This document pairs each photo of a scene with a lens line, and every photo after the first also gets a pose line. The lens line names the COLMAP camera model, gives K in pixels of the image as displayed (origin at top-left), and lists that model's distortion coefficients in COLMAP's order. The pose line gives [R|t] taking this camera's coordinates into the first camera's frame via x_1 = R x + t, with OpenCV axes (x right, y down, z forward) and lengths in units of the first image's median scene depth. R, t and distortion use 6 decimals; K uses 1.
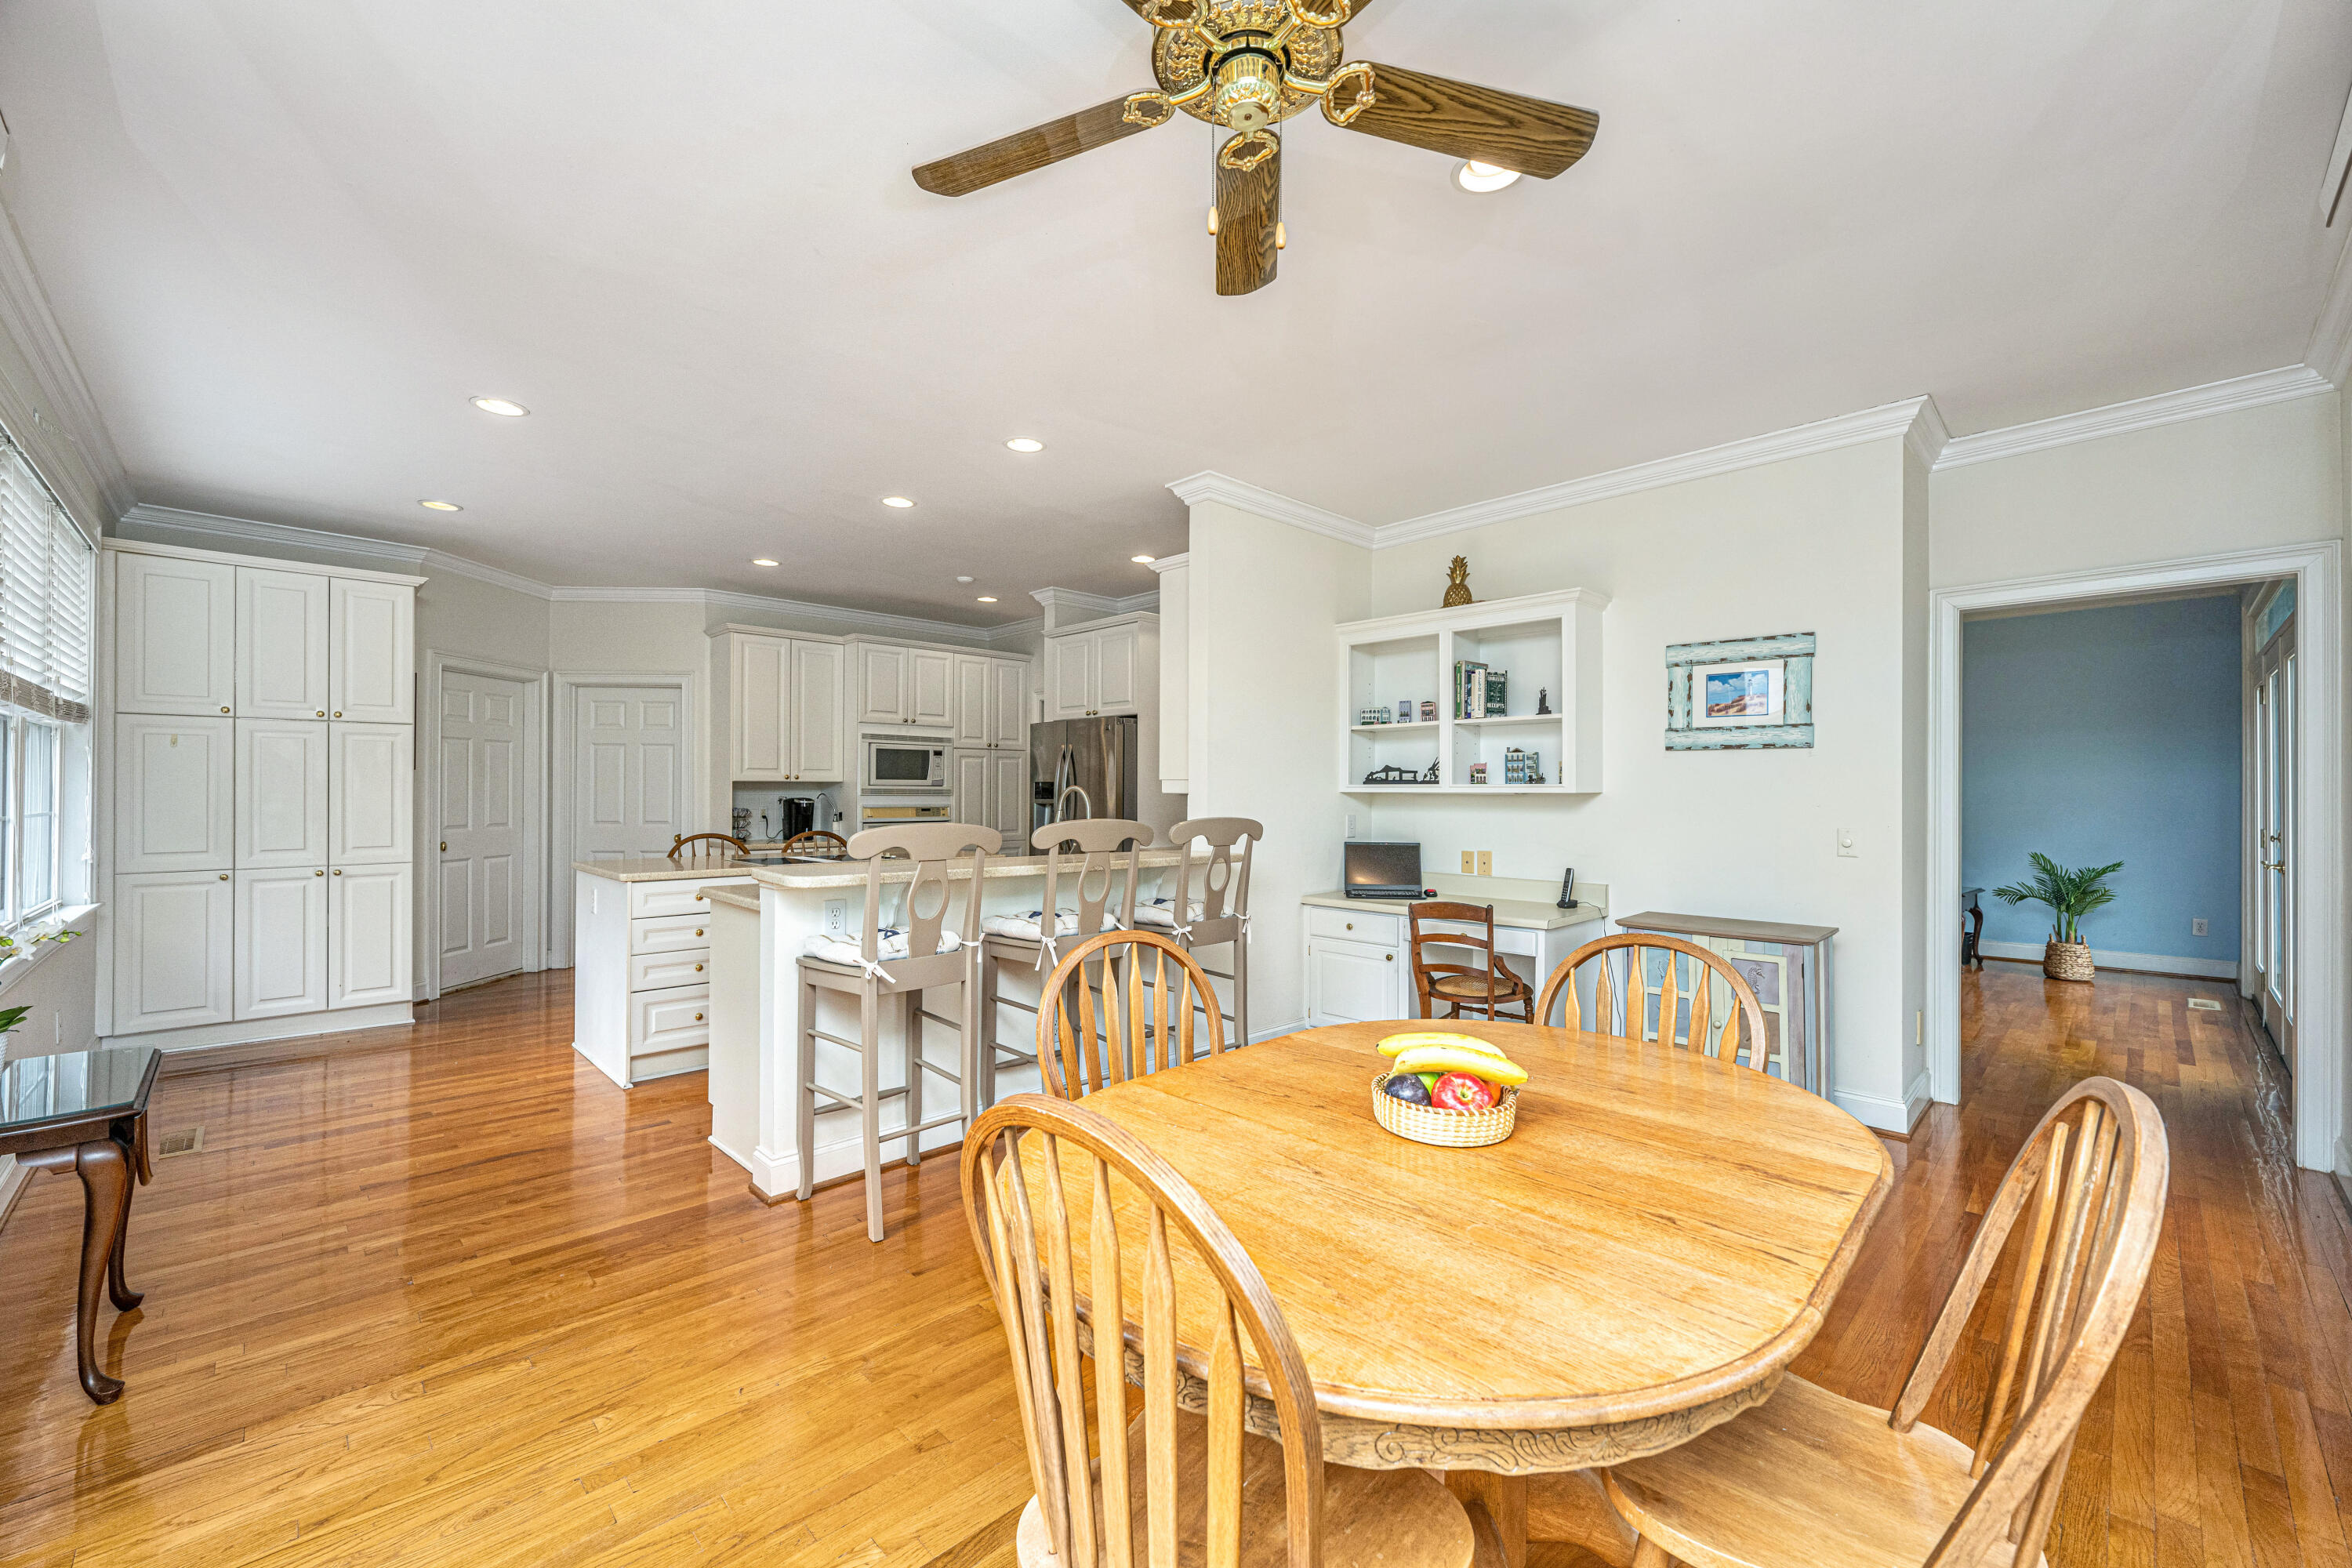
lens RADIAL K [[950.4, 0, 1176.0], [0, 950.4, 784.0], [0, 0, 1]] dist [0.000429, 0.000024]
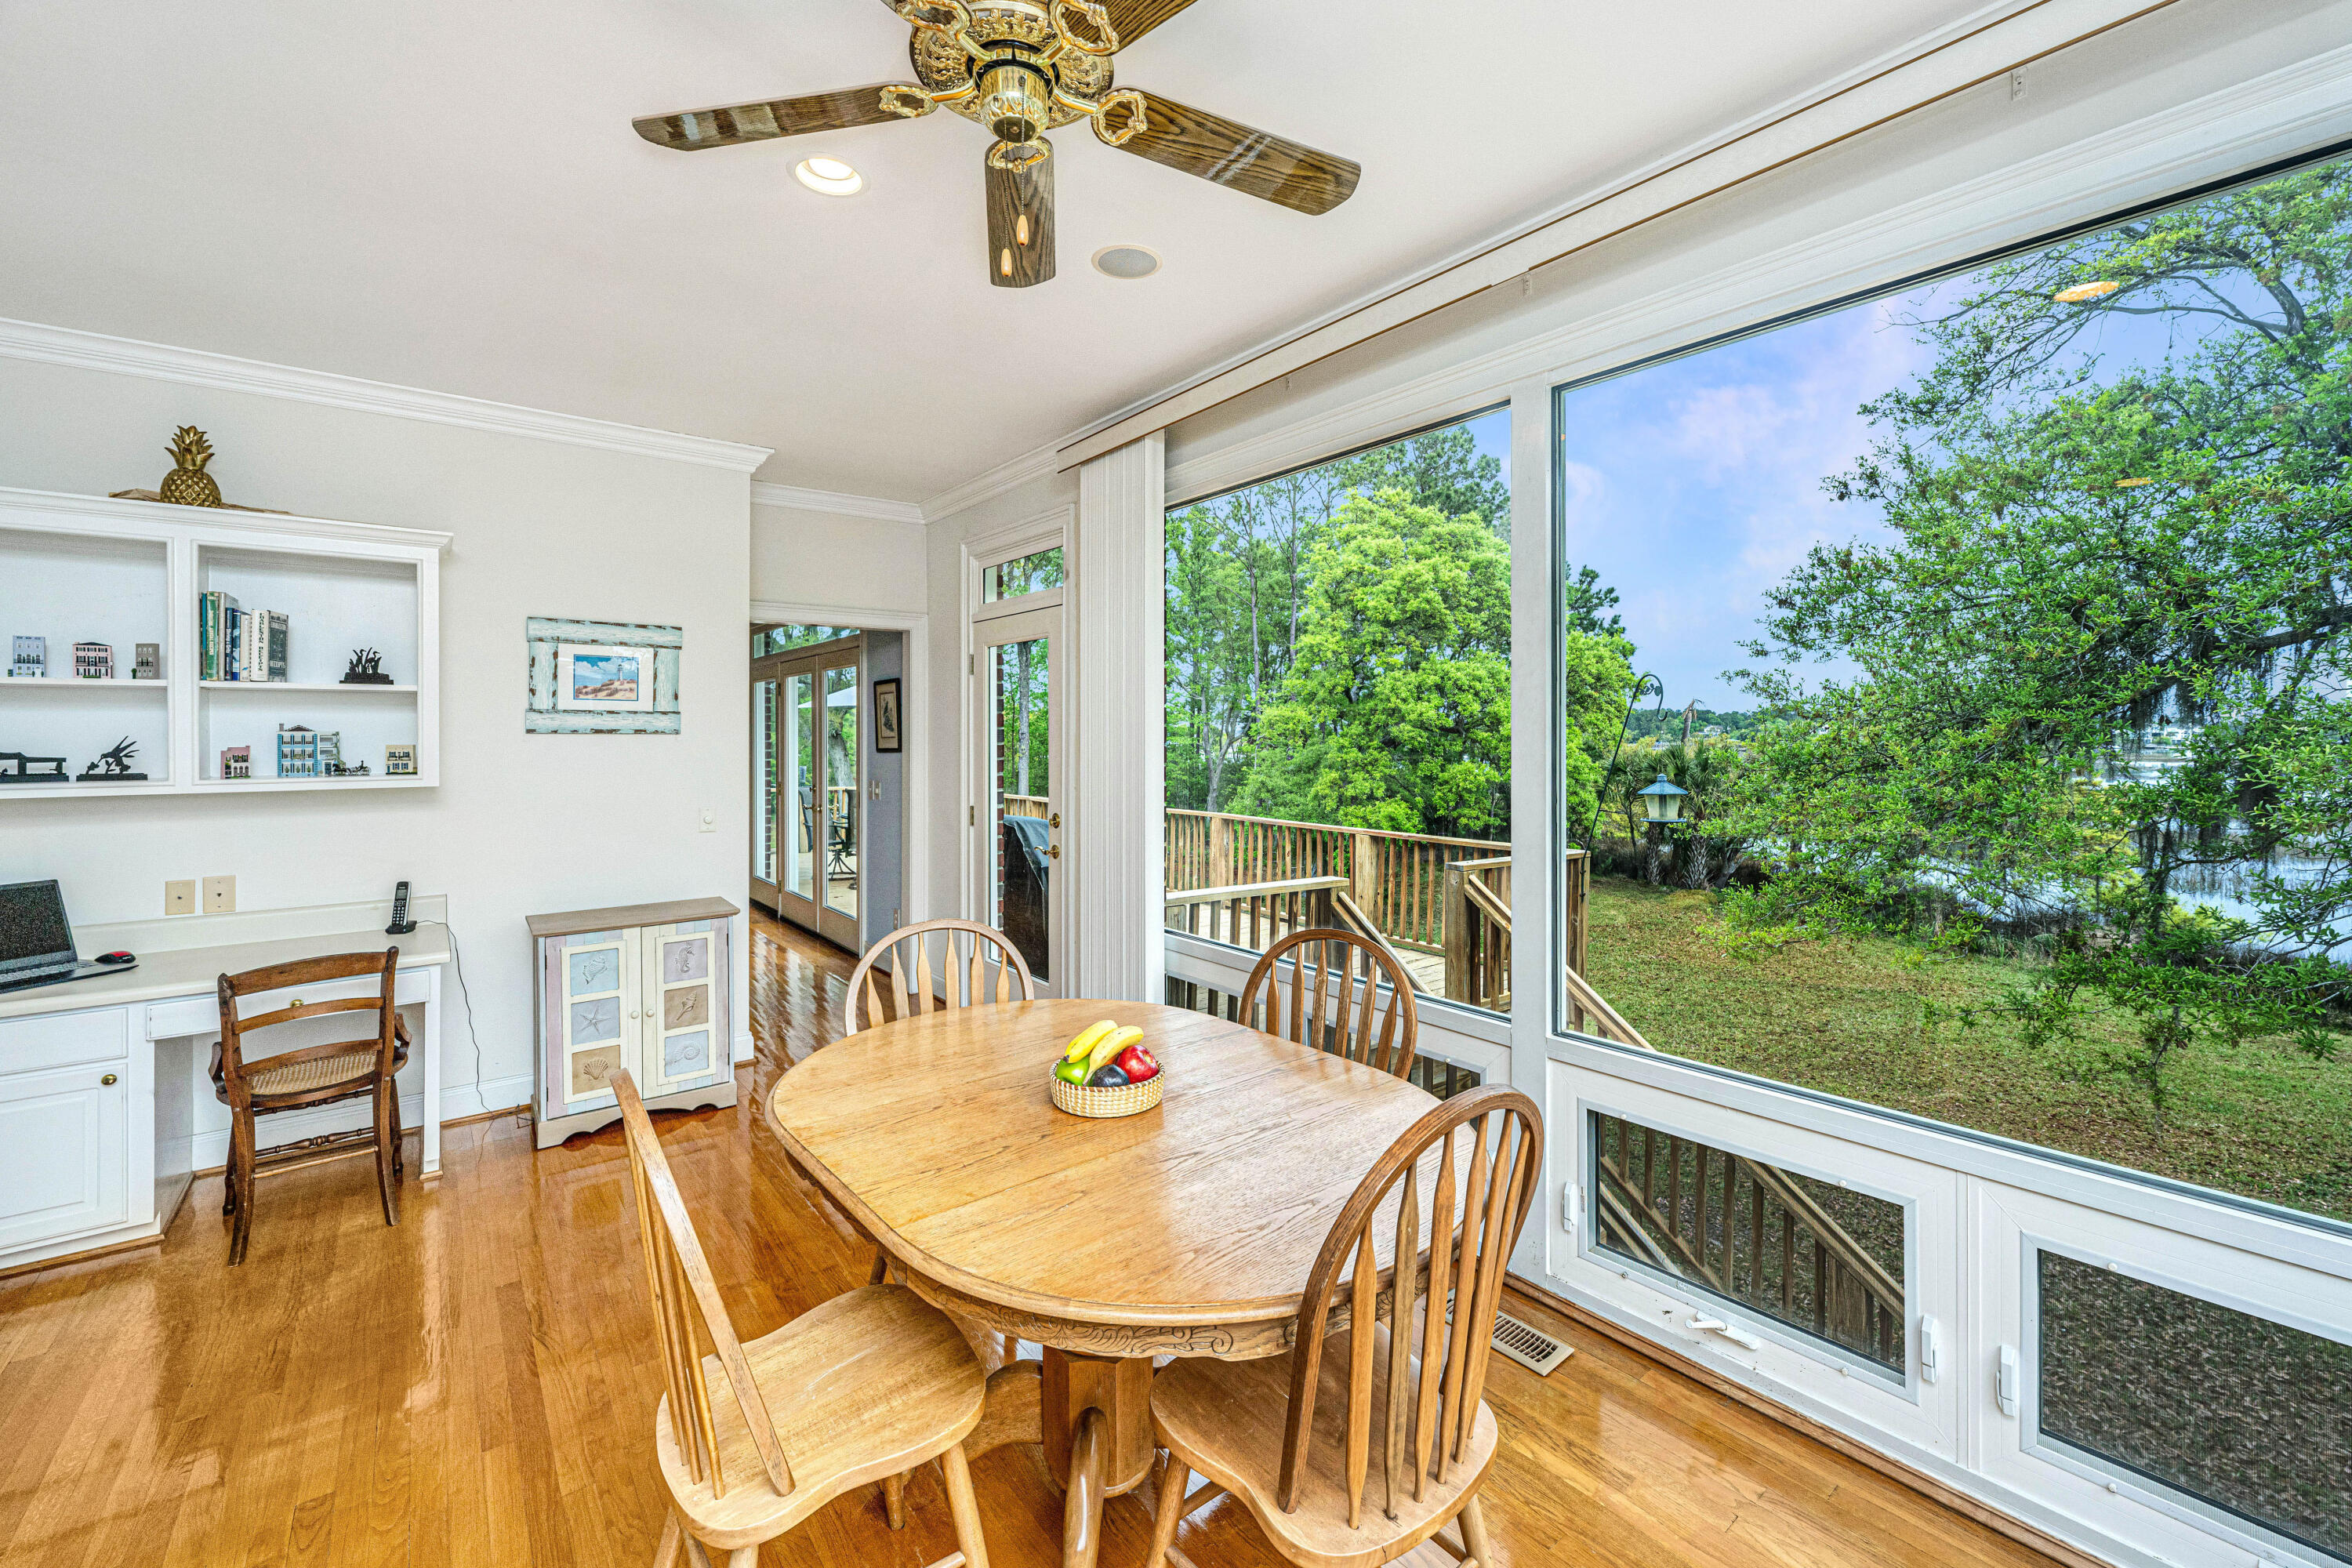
lens RADIAL K [[969.1, 0, 1196.4], [0, 969.1, 736.5], [0, 0, 1]] dist [-0.000116, 0.000027]
pose [[0.078358, -0.003119, 0.996920, -0.321582], [-0.002351, 0.999992, 0.003314, -0.034363], [-0.996923, -0.002603, 0.078350, 0.278783]]
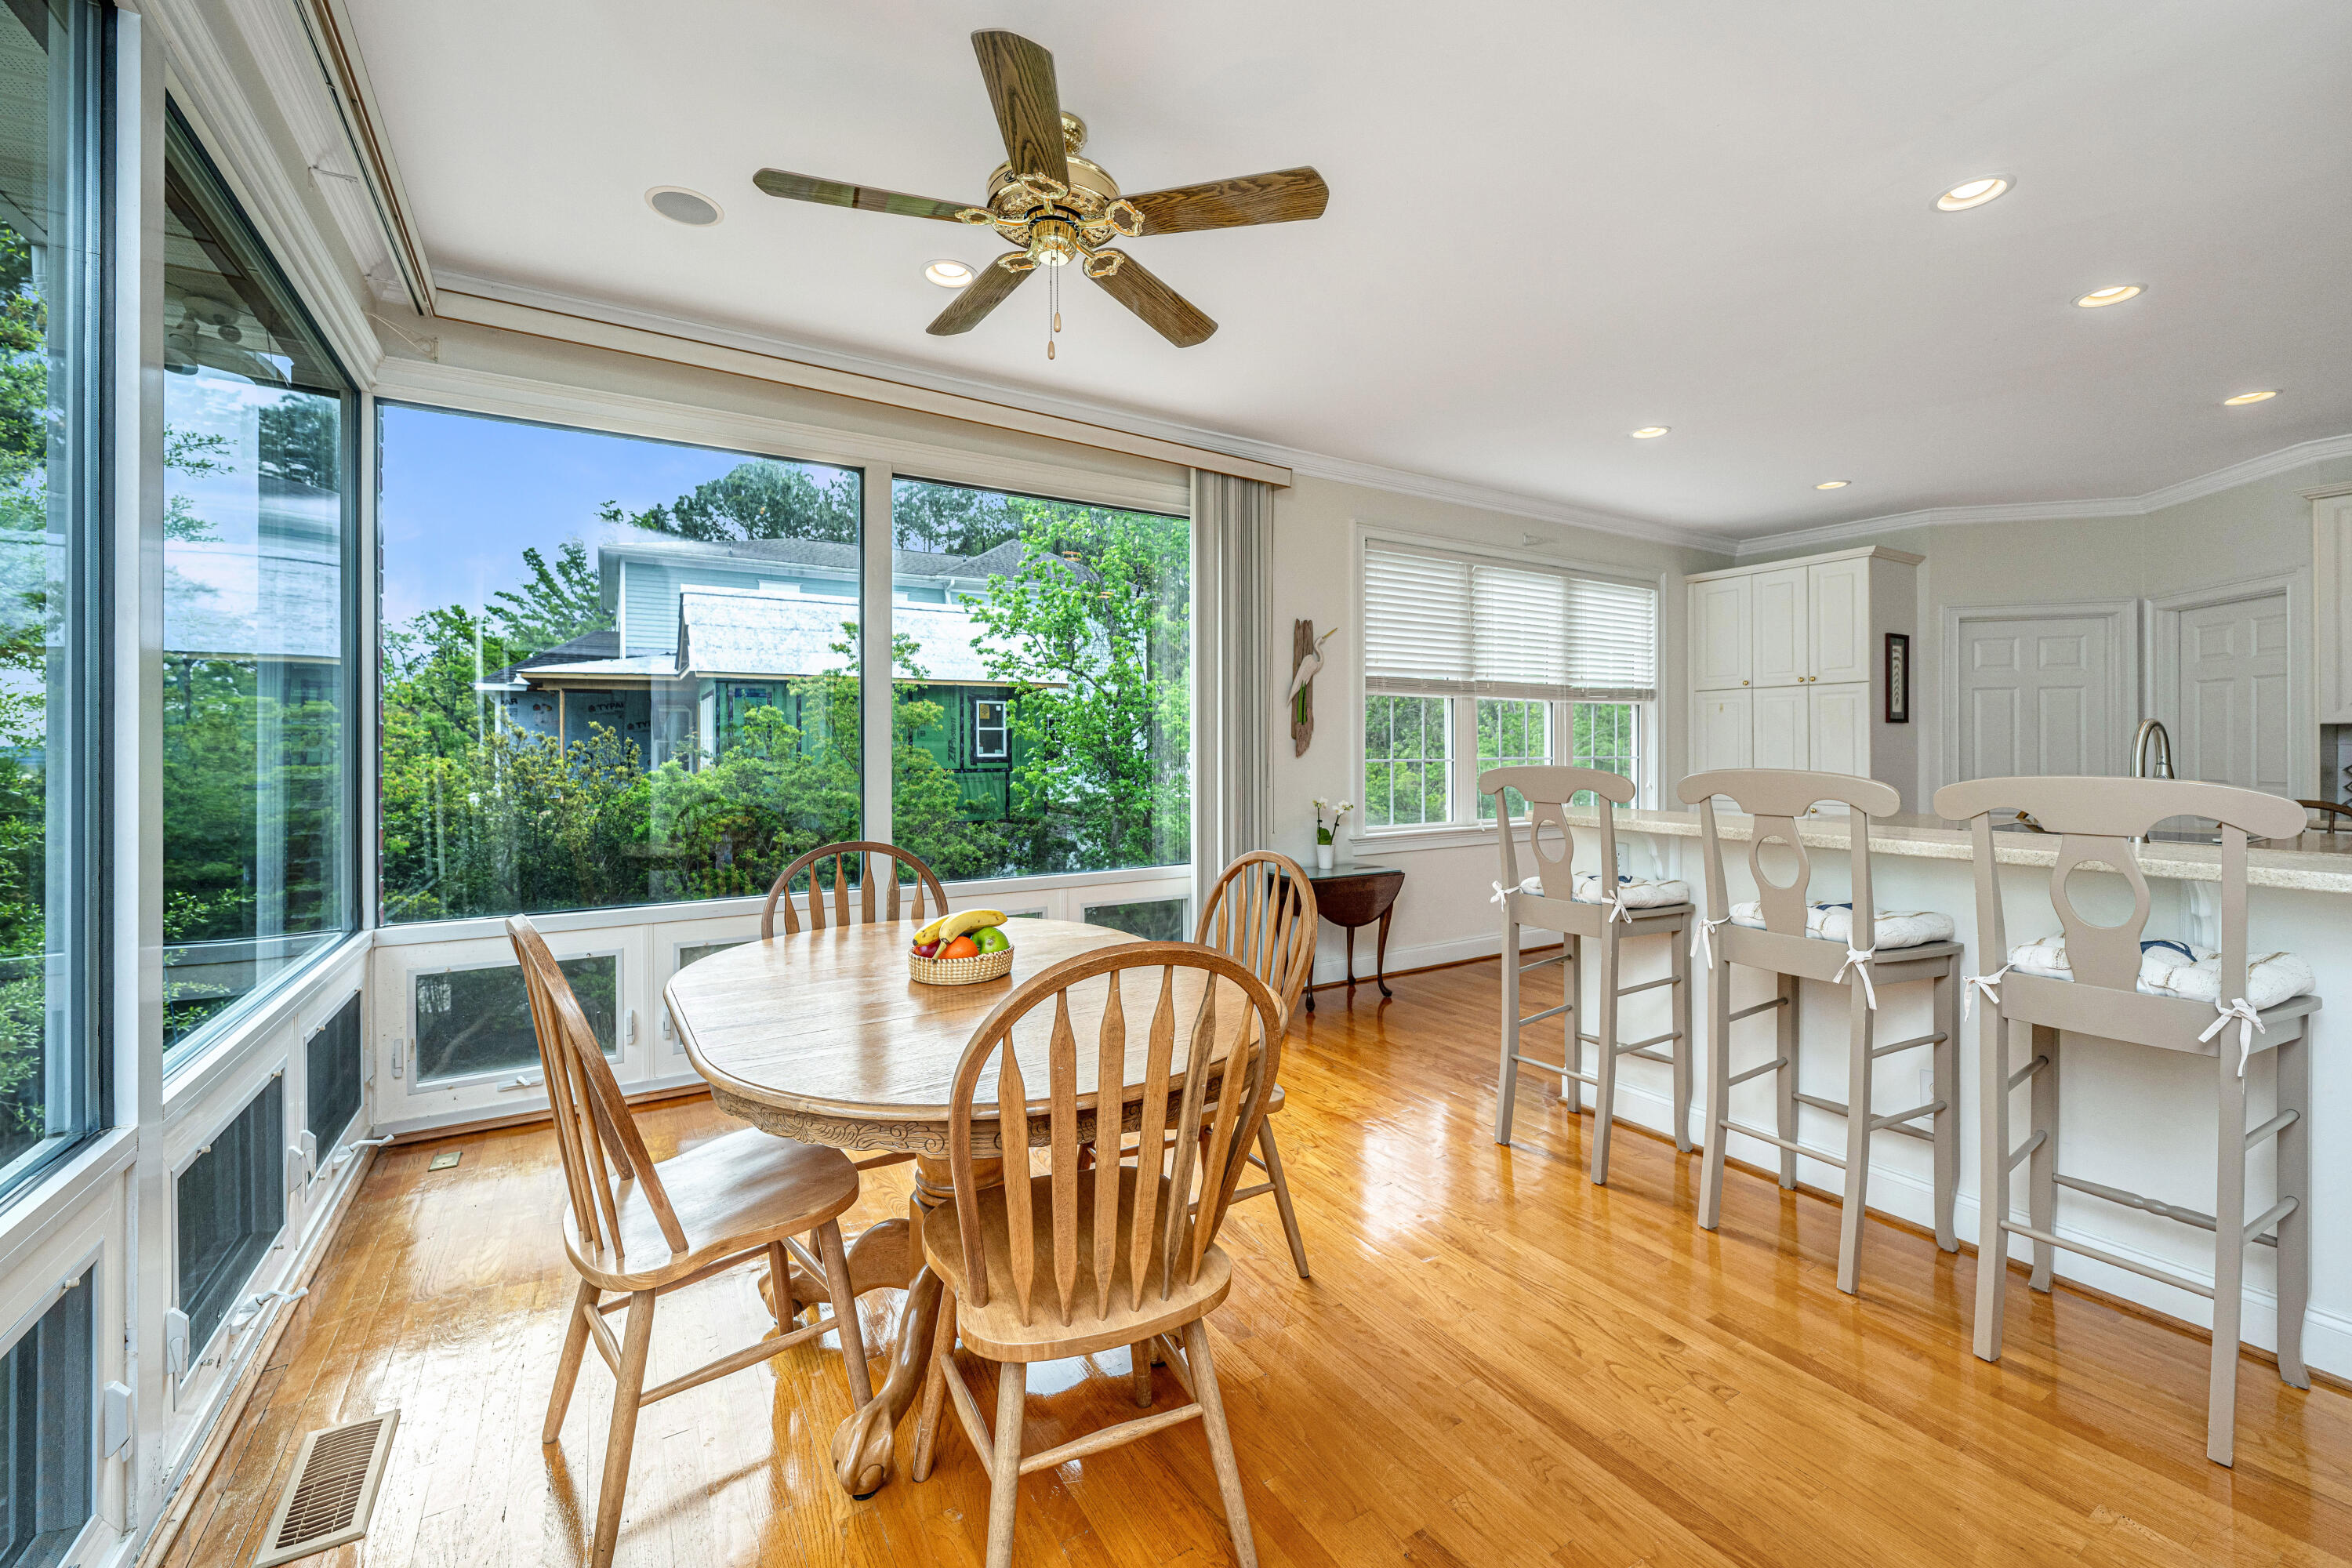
lens RADIAL K [[957.0, 0, 1180.6], [0, 957.0, 746.1], [0, 0, 1]] dist [0.000244, 0.000013]
pose [[-0.208166, -0.005491, -0.978078, 0.513659], [0.005348, 0.999963, -0.006753, 0.017774], [0.978079, -0.006636, -0.208129, 0.529887]]
